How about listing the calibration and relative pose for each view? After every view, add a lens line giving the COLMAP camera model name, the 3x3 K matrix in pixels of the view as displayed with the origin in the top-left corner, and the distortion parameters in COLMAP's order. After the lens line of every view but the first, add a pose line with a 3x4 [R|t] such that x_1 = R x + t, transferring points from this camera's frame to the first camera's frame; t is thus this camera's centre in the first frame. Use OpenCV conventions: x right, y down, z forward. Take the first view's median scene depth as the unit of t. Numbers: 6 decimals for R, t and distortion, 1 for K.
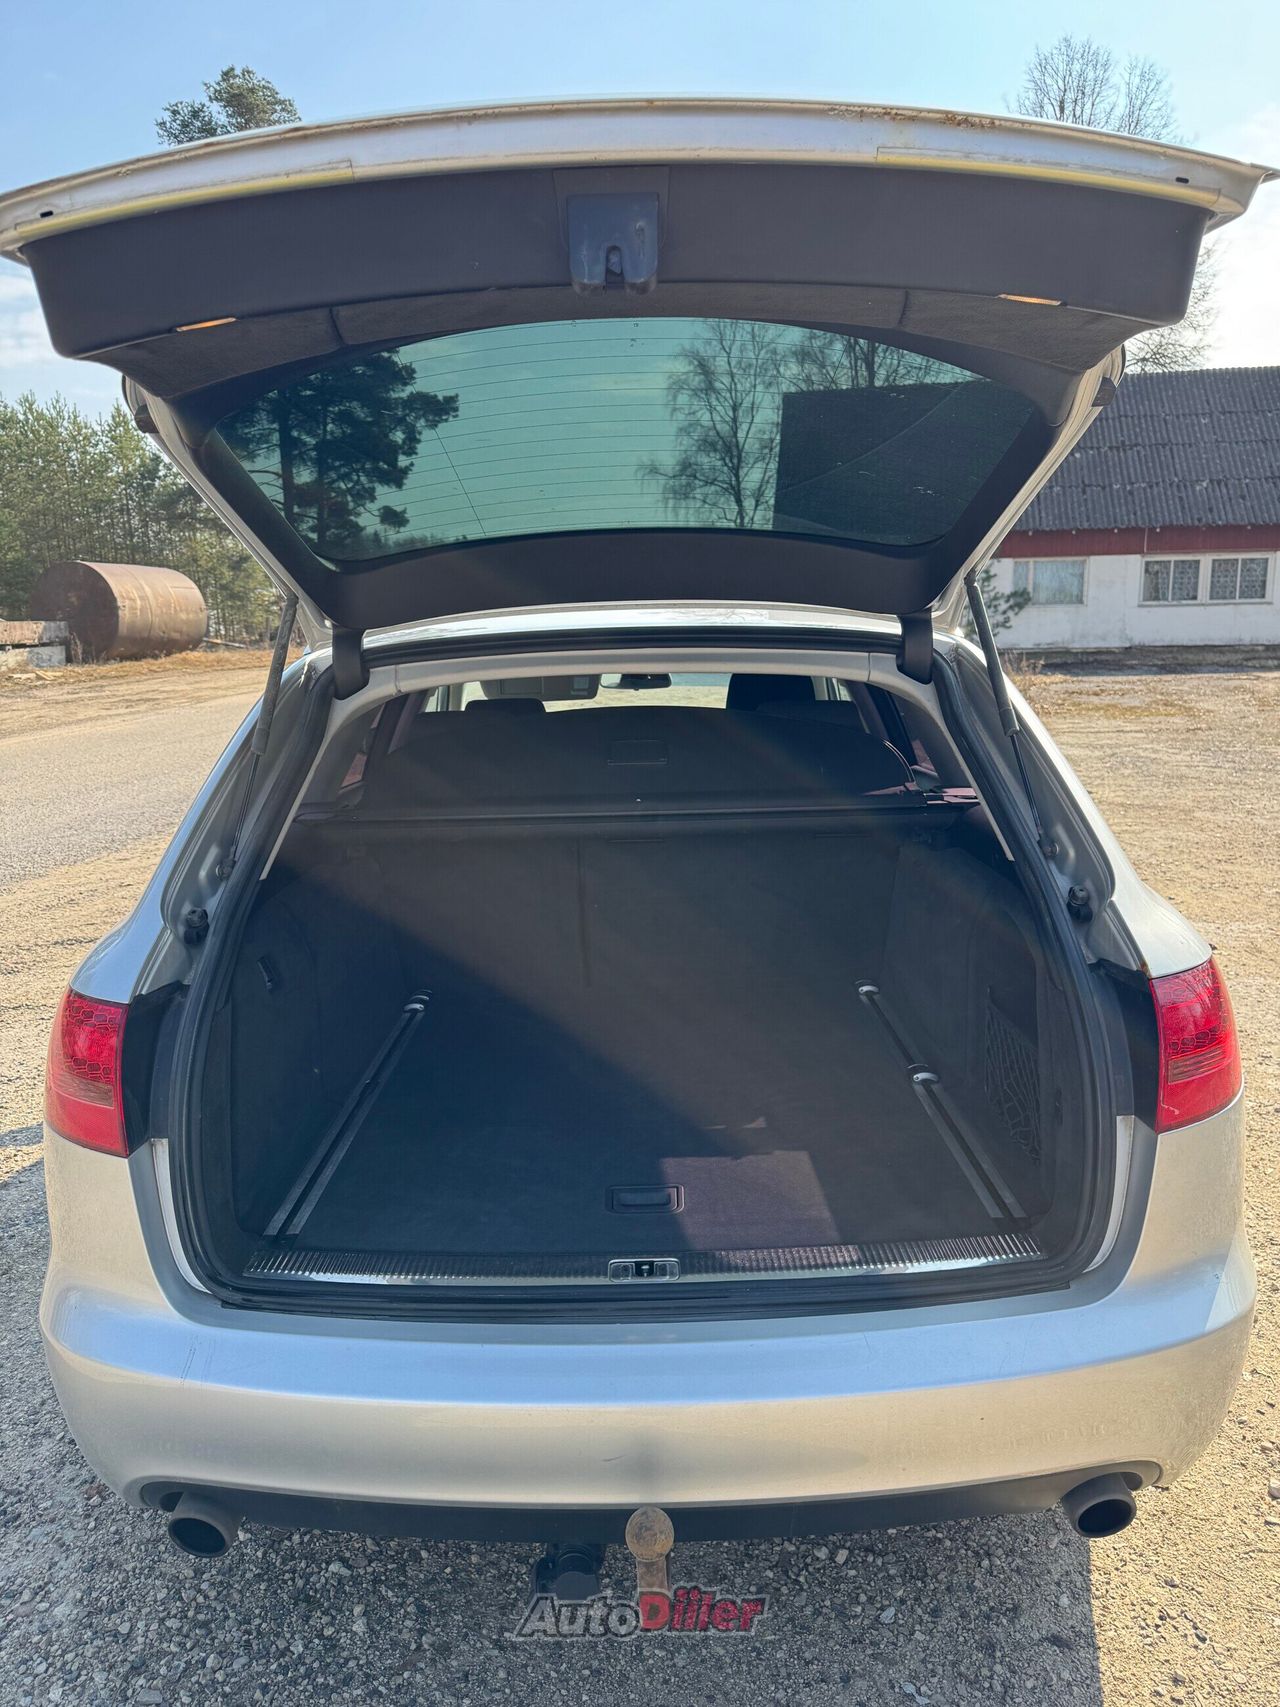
lens RADIAL K [[1211.9, 0, 635.3], [0, 1211.9, 849.3], [0, 0, 1]] dist [0.017866, -0.017162]
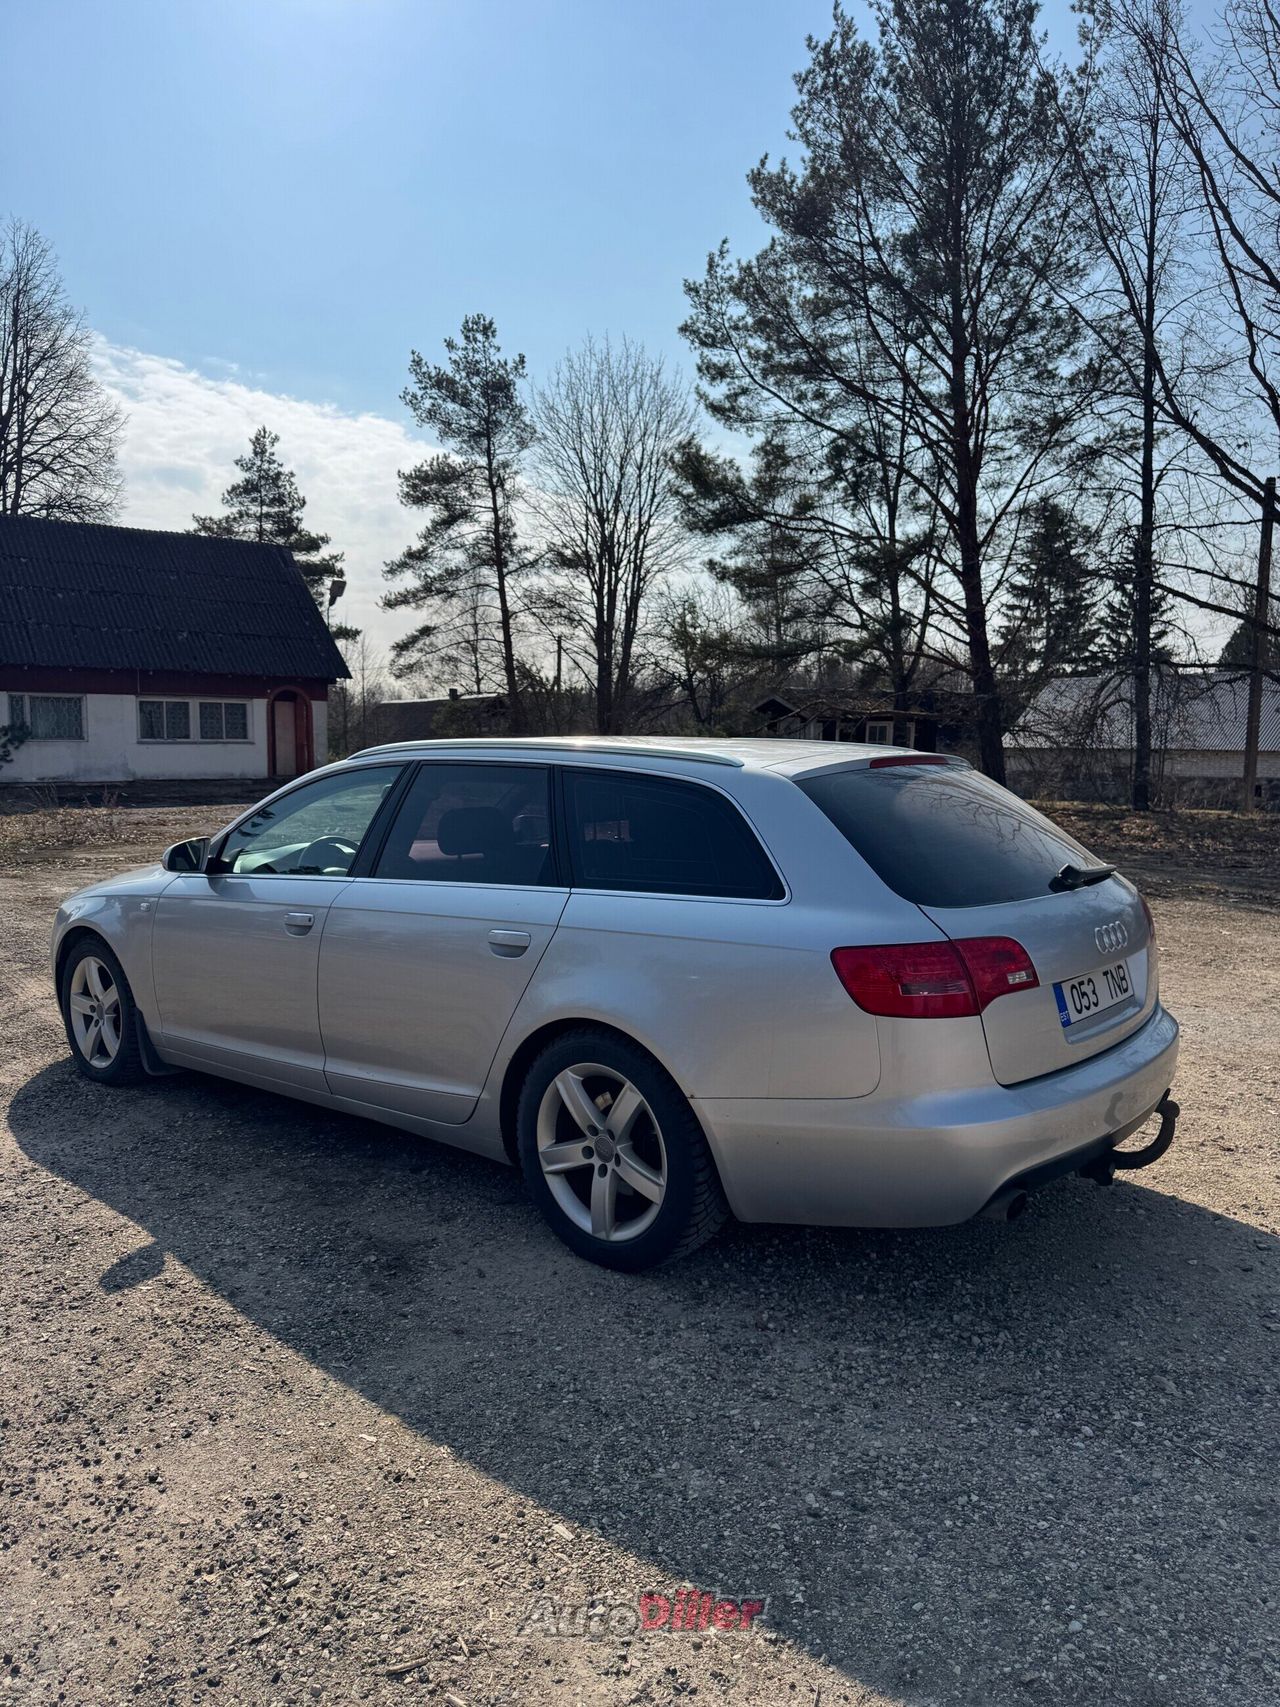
lens RADIAL K [[1211.9, 0, 630.2], [0, 1211.9, 862.2], [0, 0, 1]] dist [0.017866, -0.017162]
pose [[0.649611, -0.053970, 0.758349, -0.113021], [0.128955, 0.990845, -0.039949, 0.000070], [-0.749251, 0.123744, 0.650623, 0.006238]]
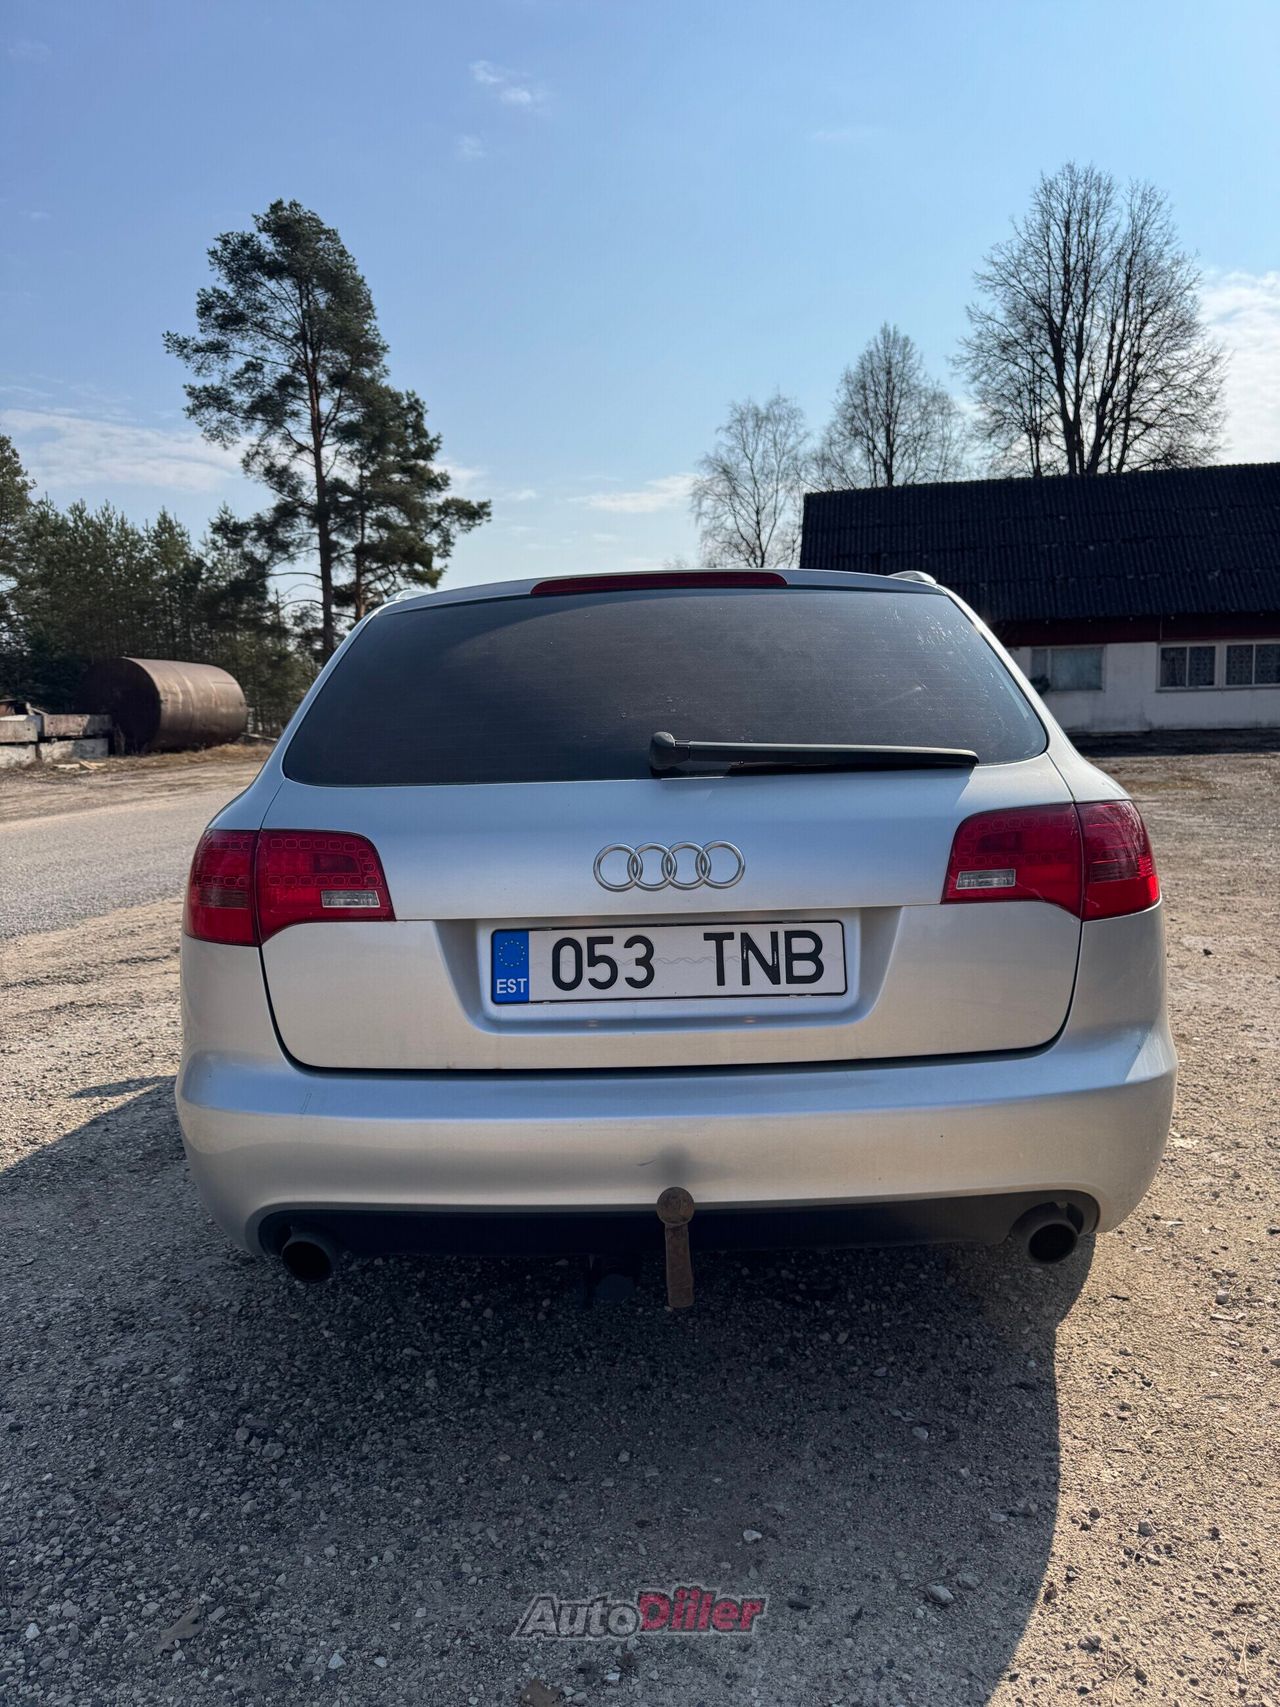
lens RADIAL K [[1211.9, 0, 647.6], [0, 1211.9, 850.2], [0, 0, 1]] dist [0.017866, -0.017162]
pose [[0.999896, -0.005362, -0.013355, 0.000071], [0.004280, 0.996803, -0.079786, 0.012222], [0.013740, 0.079720, 0.996723, -0.011787]]
